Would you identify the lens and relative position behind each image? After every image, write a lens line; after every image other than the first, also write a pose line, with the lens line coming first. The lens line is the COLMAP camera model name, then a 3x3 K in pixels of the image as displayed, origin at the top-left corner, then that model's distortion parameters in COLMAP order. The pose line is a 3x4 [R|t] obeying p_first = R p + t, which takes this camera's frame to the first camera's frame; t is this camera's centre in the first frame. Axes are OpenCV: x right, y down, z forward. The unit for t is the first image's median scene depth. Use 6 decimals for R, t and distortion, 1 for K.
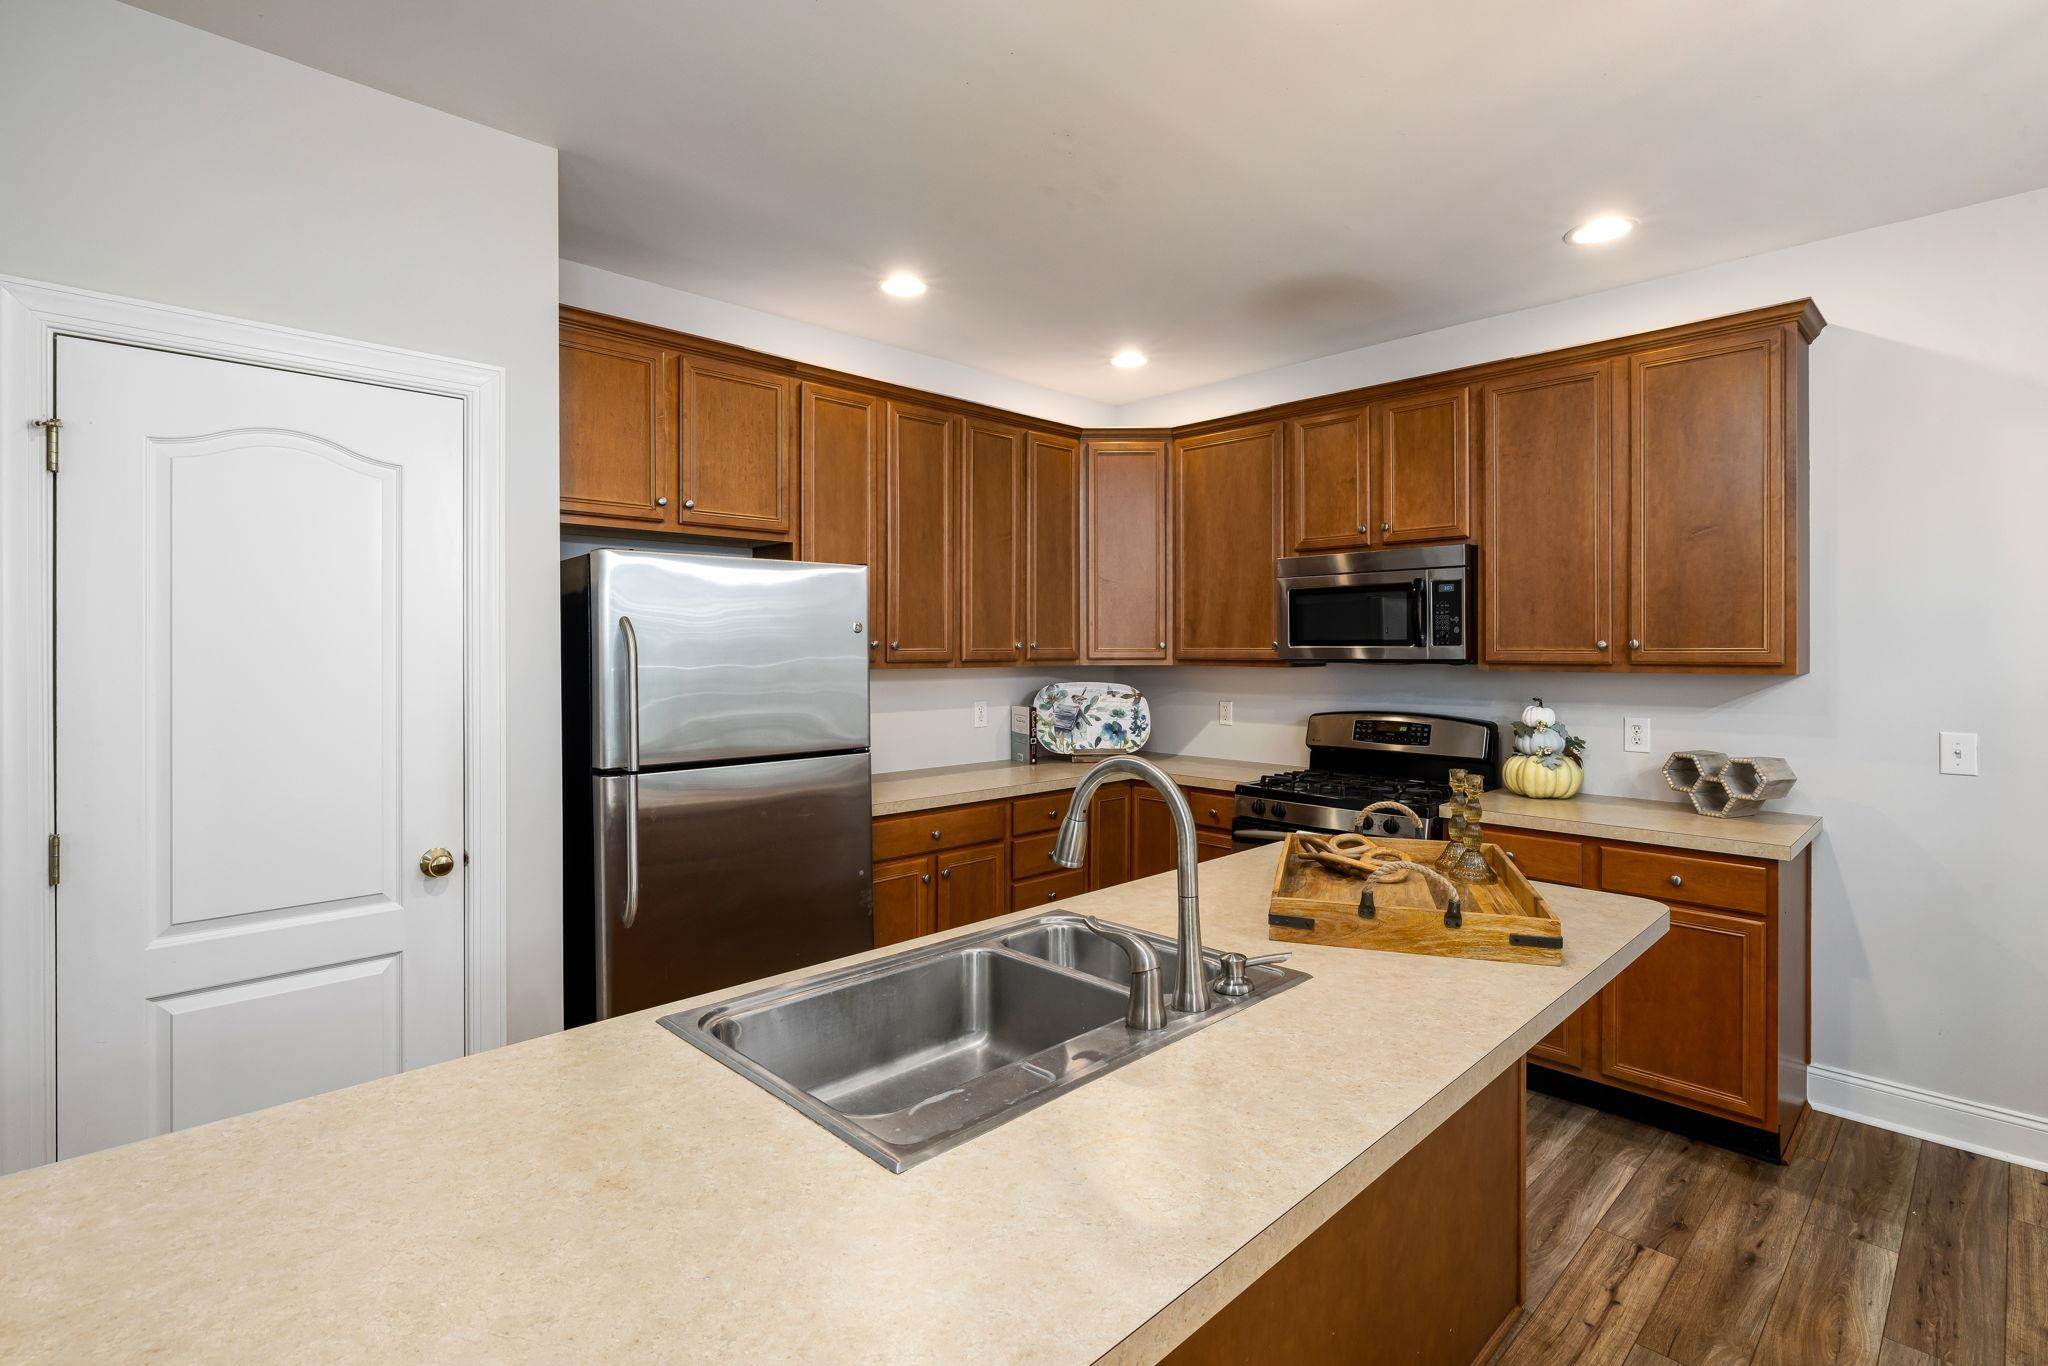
lens RADIAL K [[985.3, 0, 971.8], [0, 985.3, 647.9], [0, 0, 1]] dist [0.002016, 0.000085]
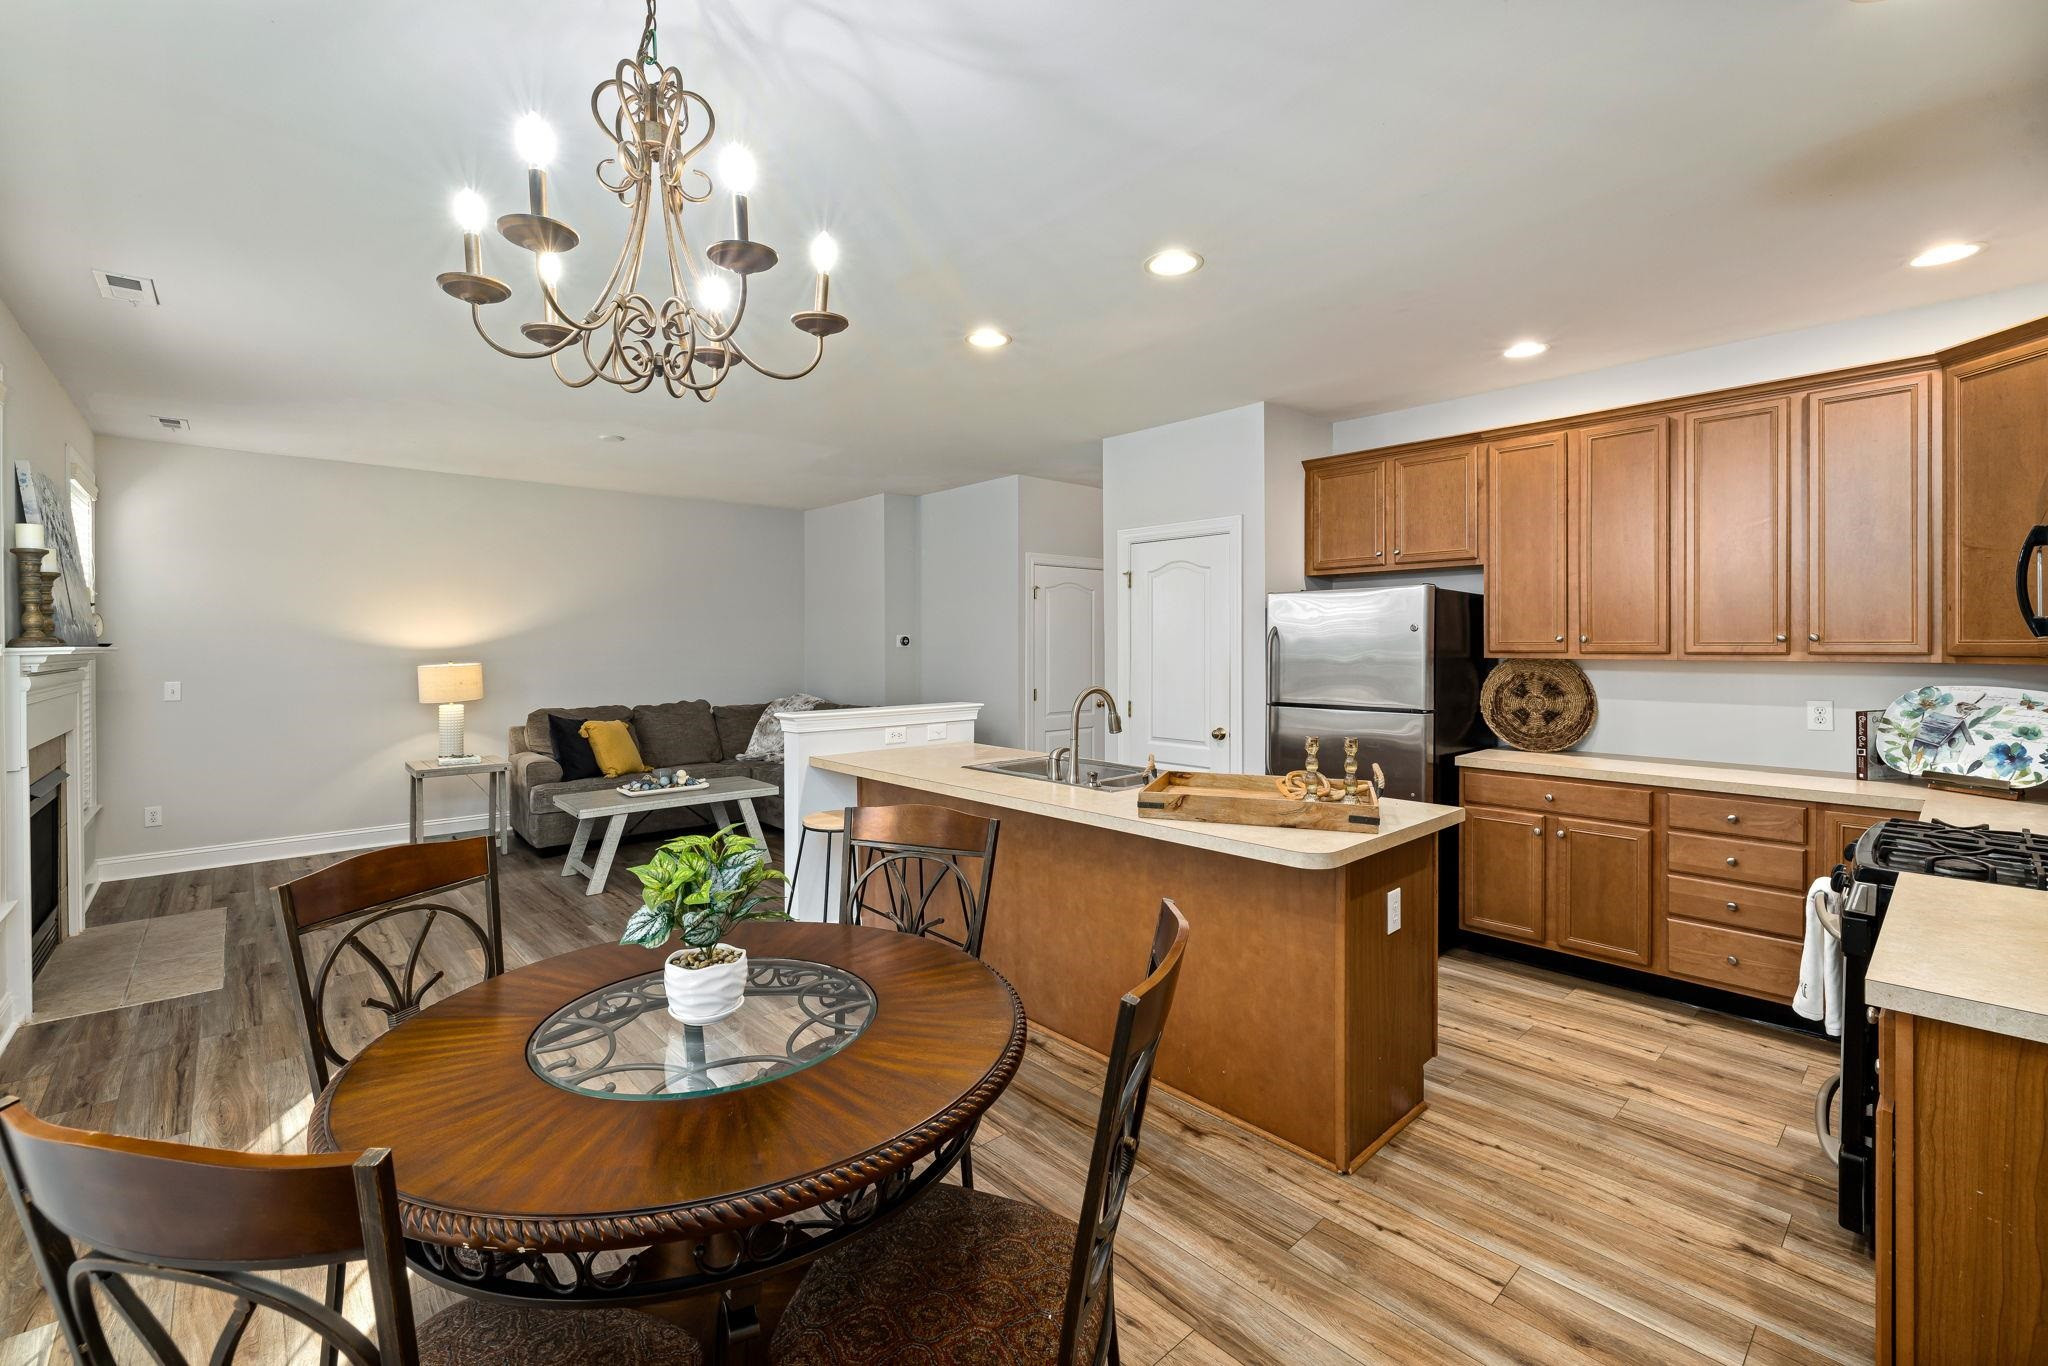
lens RADIAL K [[863.5, 0, 1019.5], [0, 863.5, 663.4], [0, 0, 1]] dist [-0.001182, -0.000112]
pose [[-0.032462, 0.024520, -0.999172, 0.928897], [0.005054, 0.999690, 0.024369, -0.001780], [0.999460, -0.004259, -0.032576, 0.357720]]
